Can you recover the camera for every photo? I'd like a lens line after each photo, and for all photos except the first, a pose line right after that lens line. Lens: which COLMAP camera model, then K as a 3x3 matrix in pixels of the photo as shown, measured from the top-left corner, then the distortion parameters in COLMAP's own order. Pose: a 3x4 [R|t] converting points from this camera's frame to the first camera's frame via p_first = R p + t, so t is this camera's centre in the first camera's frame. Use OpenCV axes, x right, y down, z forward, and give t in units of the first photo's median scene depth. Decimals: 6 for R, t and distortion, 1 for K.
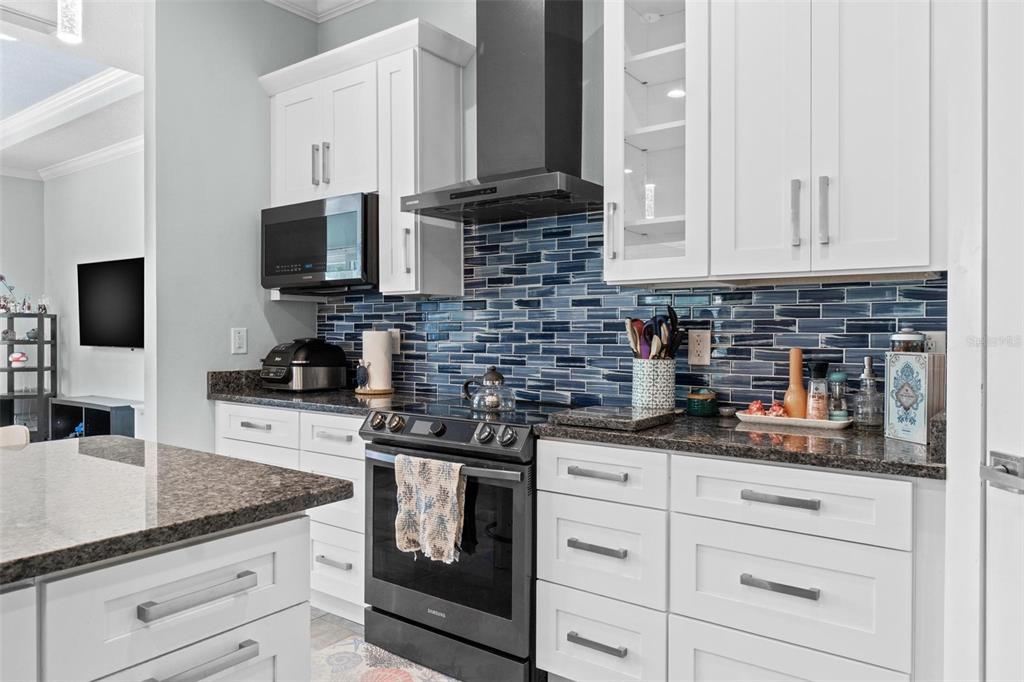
lens RADIAL K [[689.7, 0, 512.0], [0, 689.7, 341.0], [0, 0, 1]] dist [-0.004715, -0.000917]
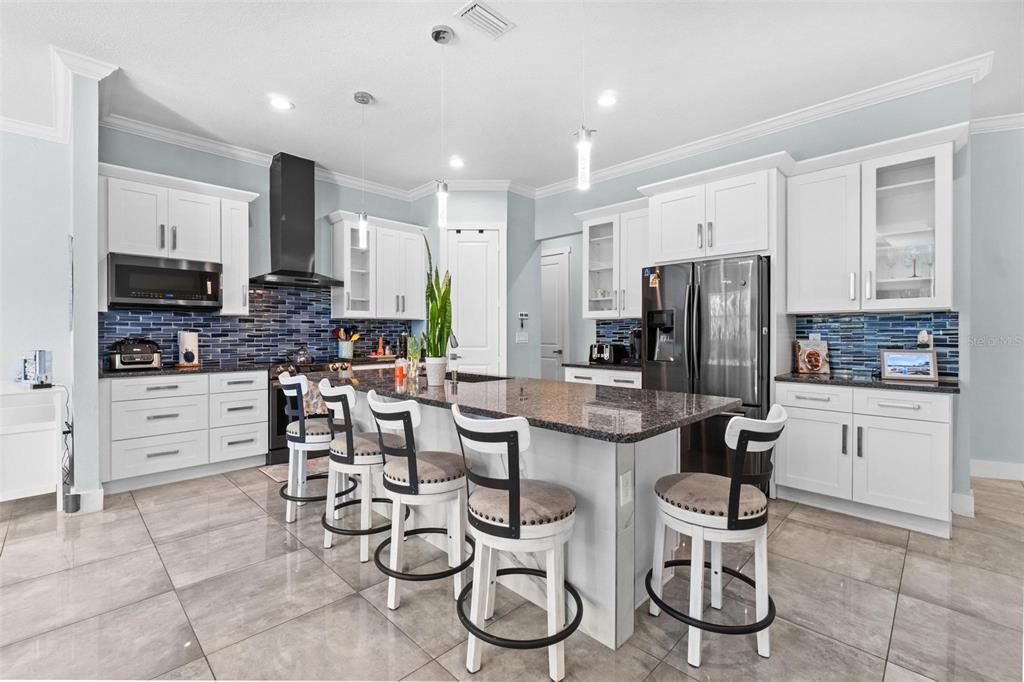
lens RADIAL K [[446.8, 0, 499.4], [0, 446.8, 333.5], [0, 0, 1]] dist [0.000952, 0.000189]
pose [[0.167909, 0.000122, 0.985802, -1.425575], [0.013451, 0.999907, -0.002415, 0.003039], [-0.985711, 0.013665, 0.167892, -0.017756]]
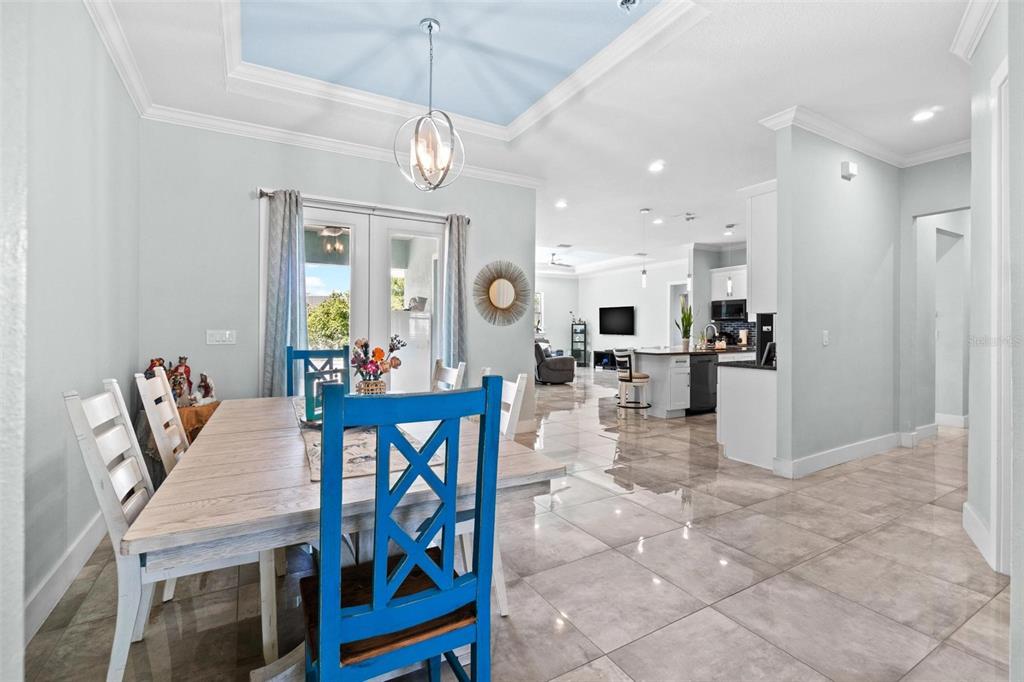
lens RADIAL K [[446.8, 0, 499.4], [0, 446.8, 333.5], [0, 0, 1]] dist [0.000952, 0.000189]
pose [[0.901660, 0.006281, -0.432399, -0.416265], [-0.008880, 0.999953, -0.003992, 0.037141], [0.432354, 0.007439, 0.901673, -2.401584]]
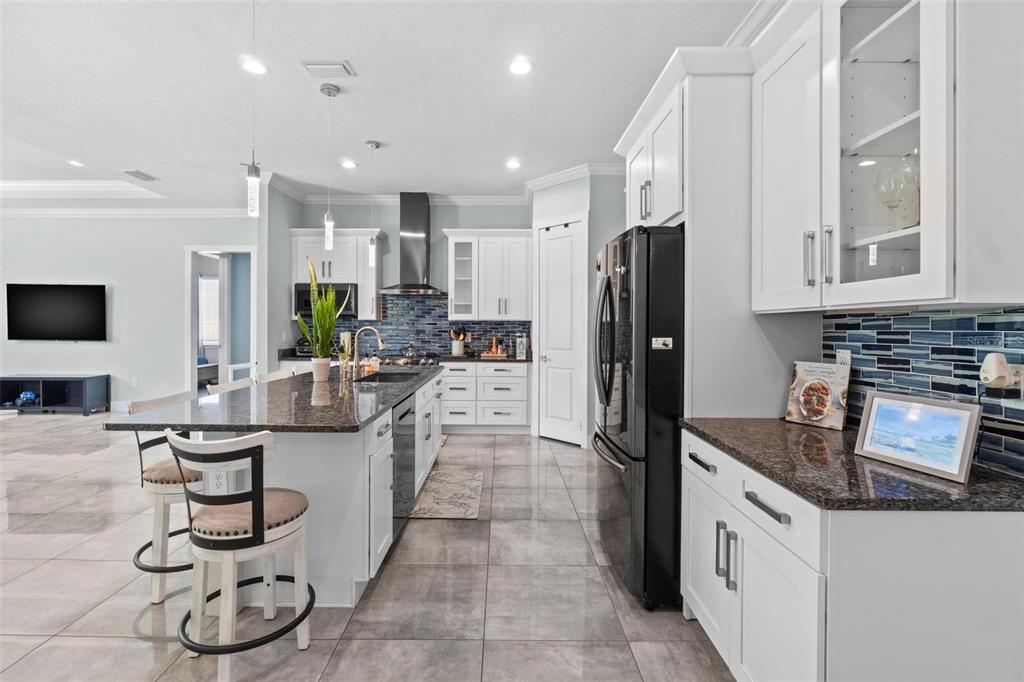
lens RADIAL K [[446.8, 0, 499.4], [0, 446.8, 333.5], [0, 0, 1]] dist [0.000952, 0.000189]
pose [[0.807521, -0.004123, 0.589824, -0.853207], [0.003223, 0.999991, 0.002577, -0.014490], [-0.589830, -0.000180, 0.807528, -0.866868]]
